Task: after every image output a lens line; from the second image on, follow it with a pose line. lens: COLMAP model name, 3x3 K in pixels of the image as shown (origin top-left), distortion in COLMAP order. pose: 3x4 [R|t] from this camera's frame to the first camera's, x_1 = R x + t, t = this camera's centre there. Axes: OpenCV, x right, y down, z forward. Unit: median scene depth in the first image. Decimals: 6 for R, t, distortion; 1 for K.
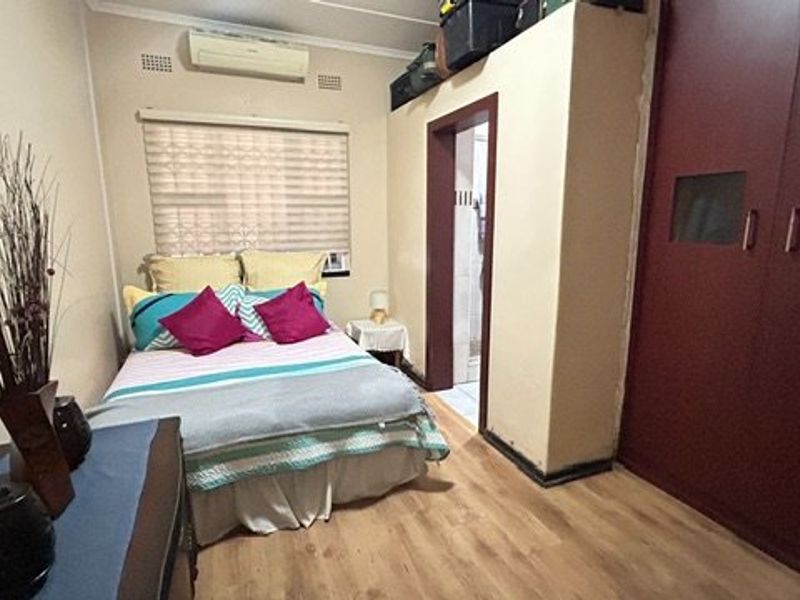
lens RADIAL K [[432.8, 0, 399.9], [0, 432.8, 300.5], [0, 0, 1]] dist [-0.011500, 0.006881]
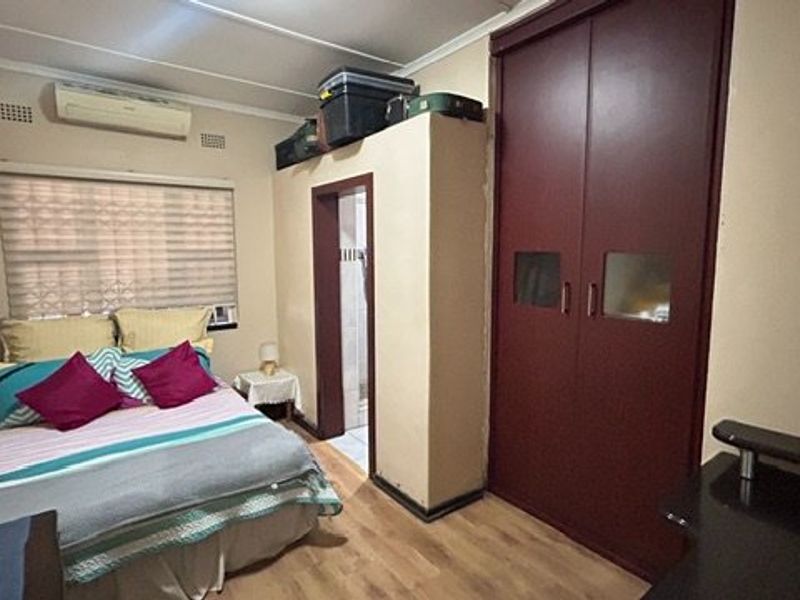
lens RADIAL K [[432.8, 0, 399.9], [0, 432.8, 299.9], [0, 0, 1]] dist [-0.011500, 0.006881]
pose [[0.968698, -0.025932, 0.246882, 0.004346], [0.043701, 0.996811, -0.066771, -0.055926], [-0.244363, 0.075470, 0.966742, -0.083433]]
